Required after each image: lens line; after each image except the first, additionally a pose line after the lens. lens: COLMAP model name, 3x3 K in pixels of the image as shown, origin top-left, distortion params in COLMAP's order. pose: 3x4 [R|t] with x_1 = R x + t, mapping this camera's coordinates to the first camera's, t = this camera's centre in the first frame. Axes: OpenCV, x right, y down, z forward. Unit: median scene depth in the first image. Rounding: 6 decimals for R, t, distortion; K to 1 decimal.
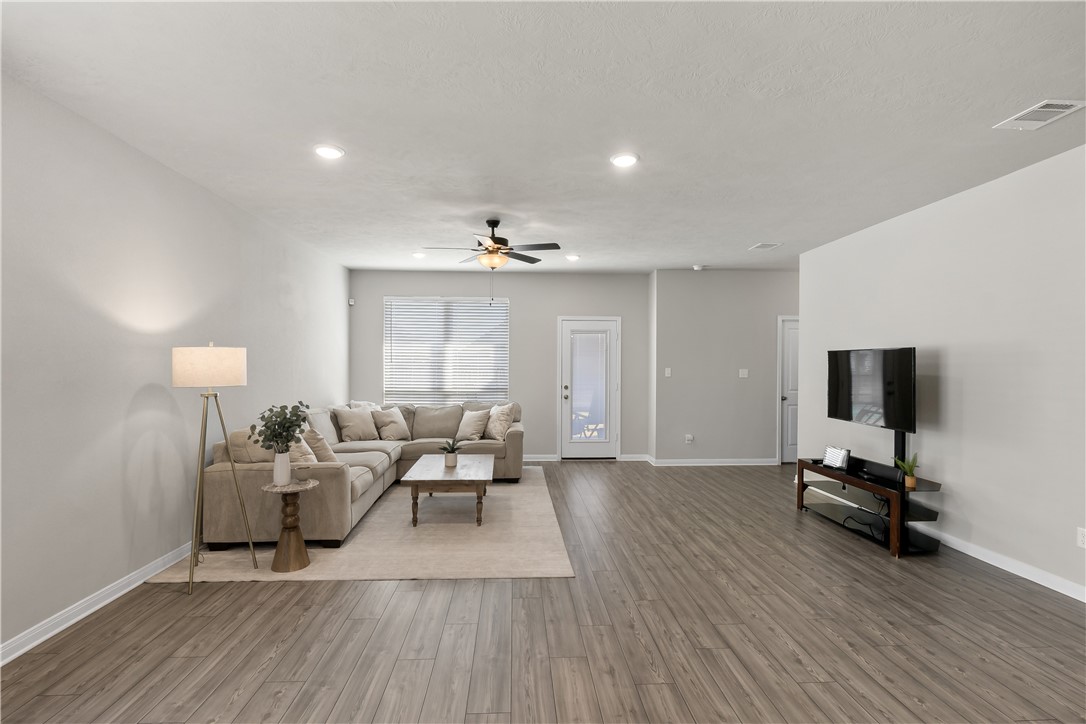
lens RADIAL K [[506.2, 0, 541.7], [0, 506.2, 366.4], [0, 0, 1]] dist [-0.004526, 0.000130]
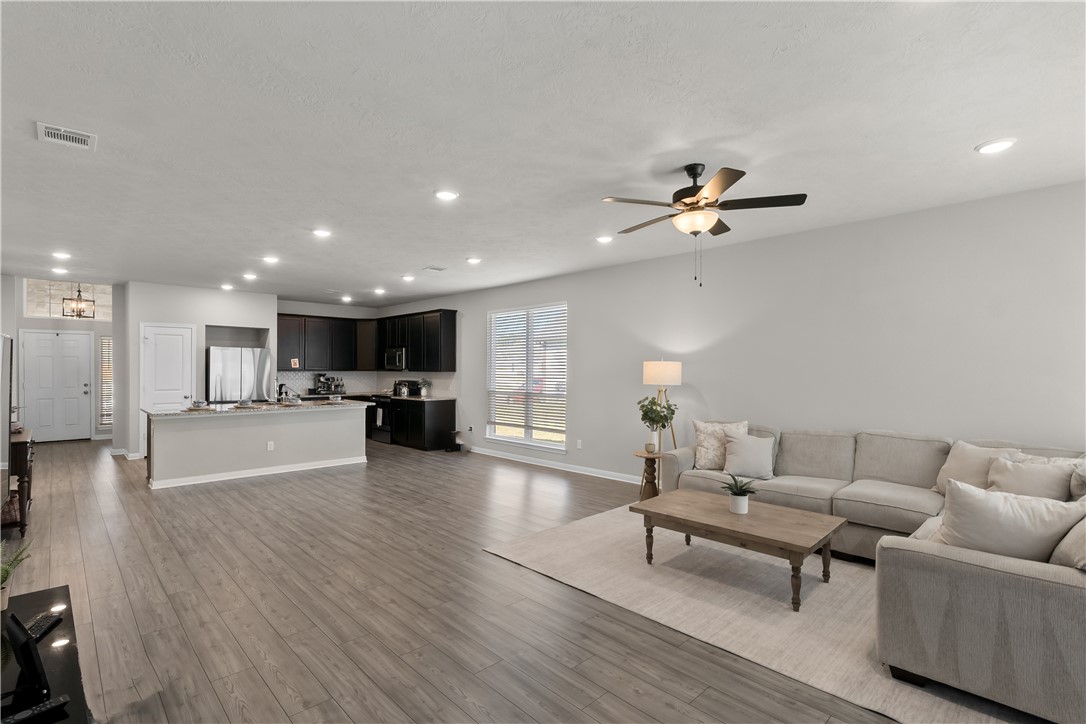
lens RADIAL K [[510.4, 0, 541.4], [0, 510.4, 368.5], [0, 0, 1]] dist [-0.003240, -0.001192]
pose [[-0.760025, -0.007163, -0.649854, 0.565783], [-0.005817, 0.999974, -0.004218, -0.004182], [0.649868, 0.000574, -0.760047, 1.523797]]
